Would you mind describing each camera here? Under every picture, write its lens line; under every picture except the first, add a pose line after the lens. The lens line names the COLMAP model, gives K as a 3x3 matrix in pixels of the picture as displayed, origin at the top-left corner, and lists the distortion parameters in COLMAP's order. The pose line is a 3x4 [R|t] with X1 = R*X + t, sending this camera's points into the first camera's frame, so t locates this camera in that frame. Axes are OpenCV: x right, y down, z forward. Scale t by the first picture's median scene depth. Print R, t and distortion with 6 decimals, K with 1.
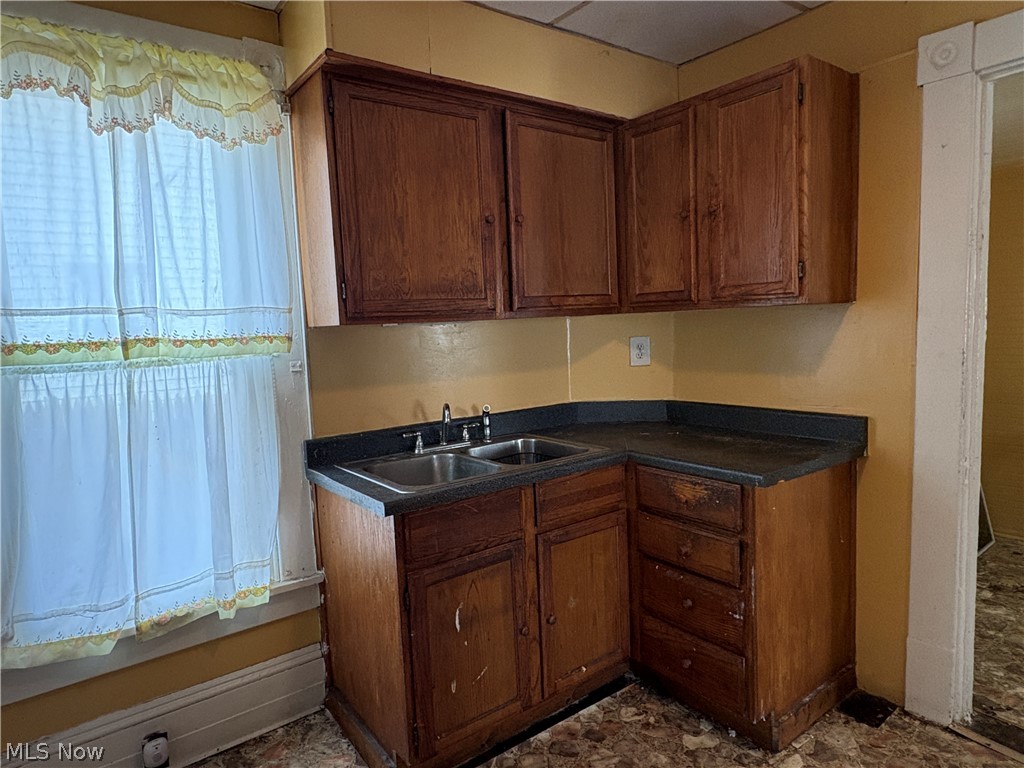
lens RADIAL K [[629.3, 0, 510.1], [0, 629.3, 380.7], [0, 0, 1]] dist [-0.009653, 0.007236]
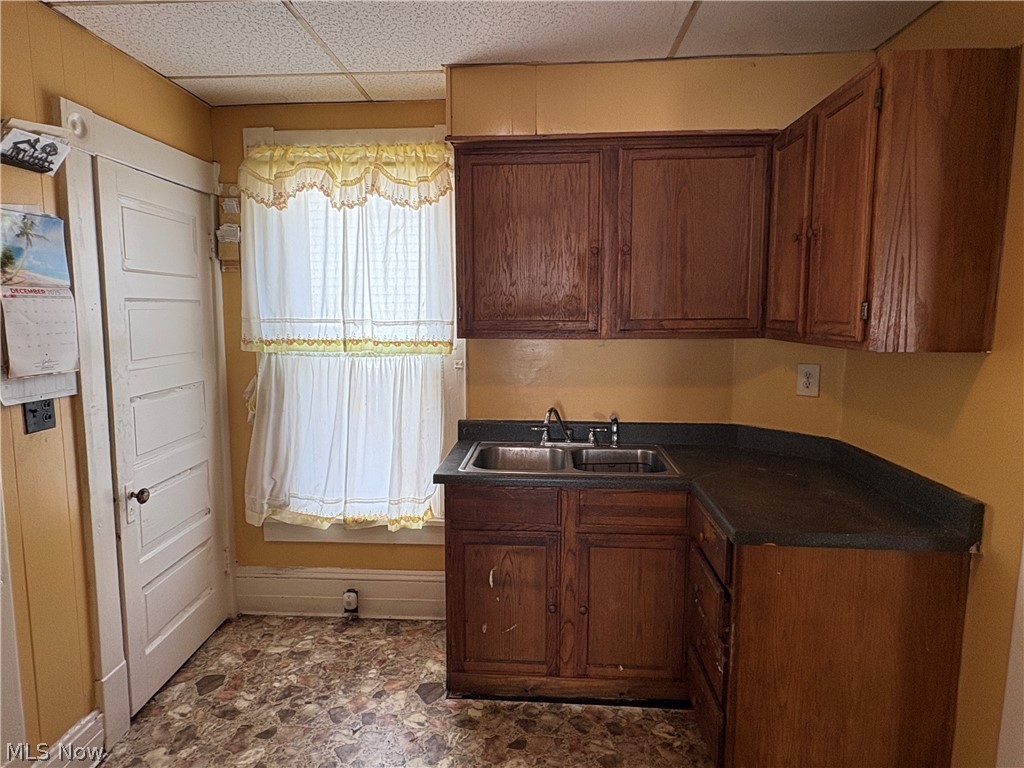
lens RADIAL K [[629.3, 0, 509.0], [0, 629.3, 383.1], [0, 0, 1]] dist [-0.009653, 0.007236]
pose [[0.756682, 0.117391, -0.643158, 0.637730], [-0.090823, 0.993084, 0.074406, -0.096894], [0.647444, 0.002112, 0.762110, 0.048771]]
